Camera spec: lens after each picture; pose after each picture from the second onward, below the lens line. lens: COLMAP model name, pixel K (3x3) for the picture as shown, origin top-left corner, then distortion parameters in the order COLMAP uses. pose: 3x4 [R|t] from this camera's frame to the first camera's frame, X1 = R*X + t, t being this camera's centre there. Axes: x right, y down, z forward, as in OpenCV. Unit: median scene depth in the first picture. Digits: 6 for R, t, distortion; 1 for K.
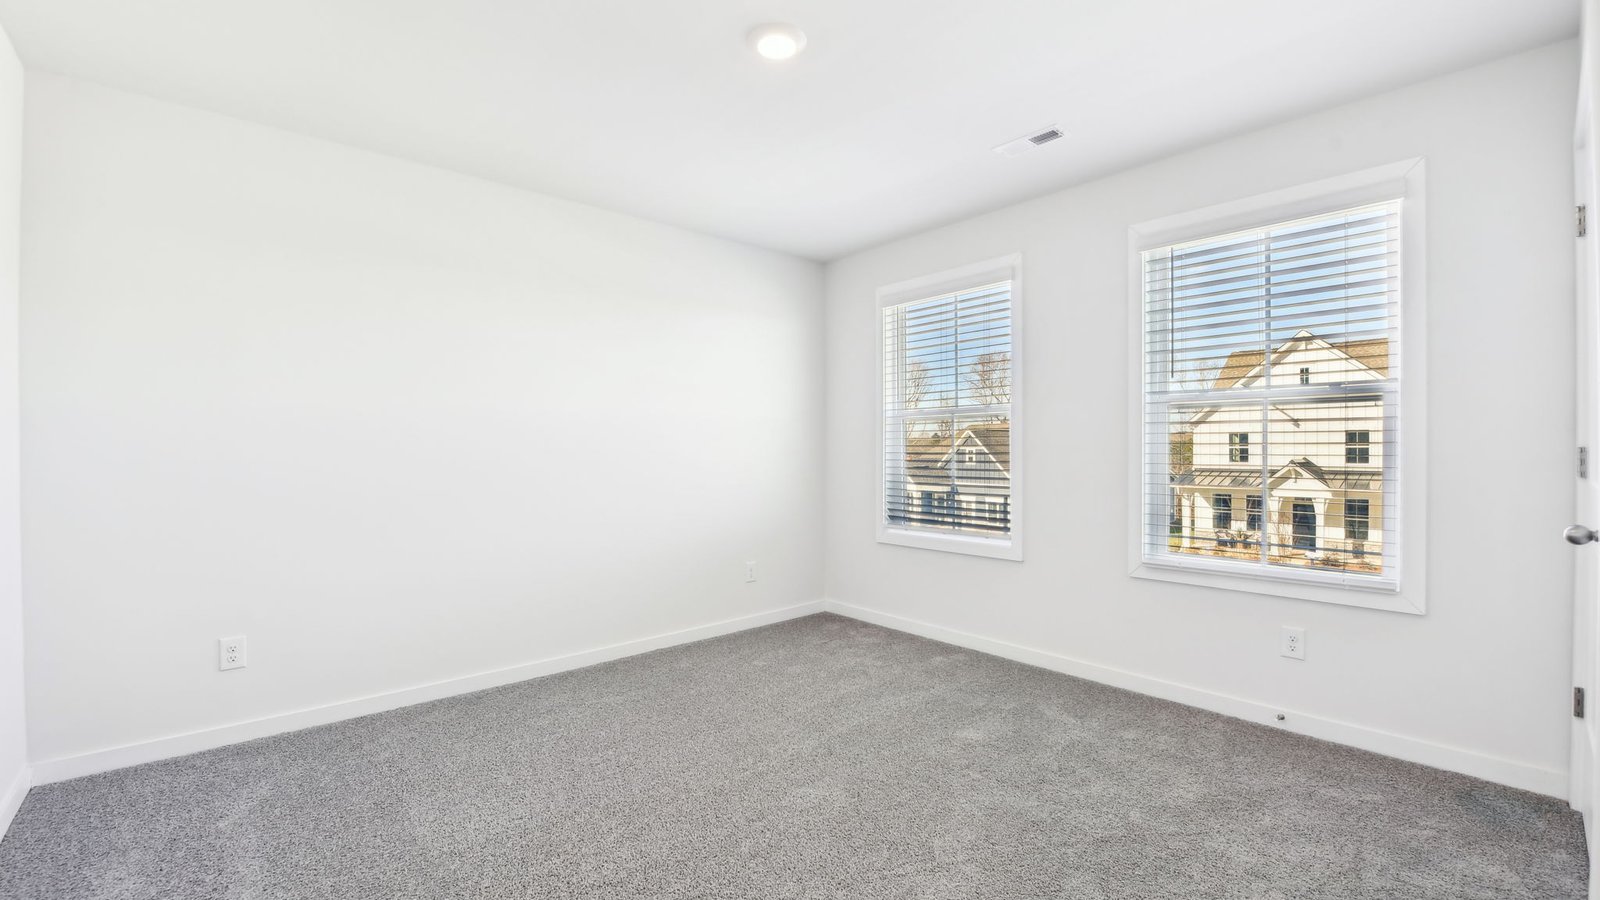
lens RADIAL K [[691.0, 0, 815.3], [0, 691.0, 453.8], [0, 0, 1]] dist [-0.020328, -0.000287]
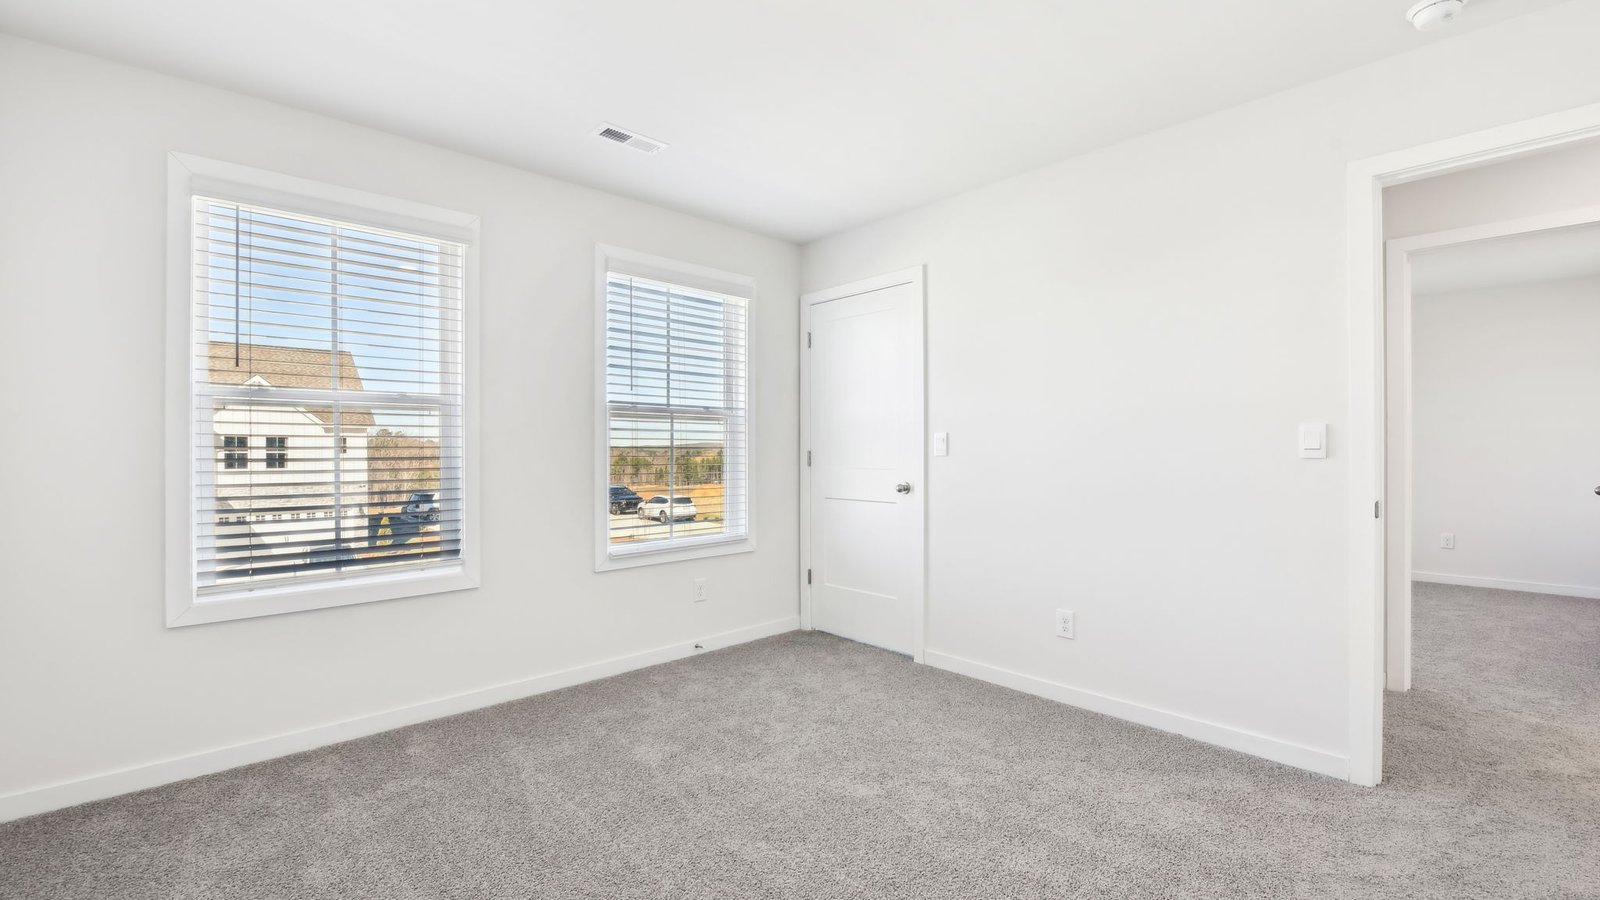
lens RADIAL K [[691.0, 0, 815.3], [0, 691.0, 453.8], [0, 0, 1]] dist [-0.020328, -0.000287]
pose [[-0.057992, -0.000498, 0.998317, -0.661906], [0.010543, 0.999944, 0.001112, -0.001879], [-0.998261, 0.010590, -0.057983, 0.767696]]
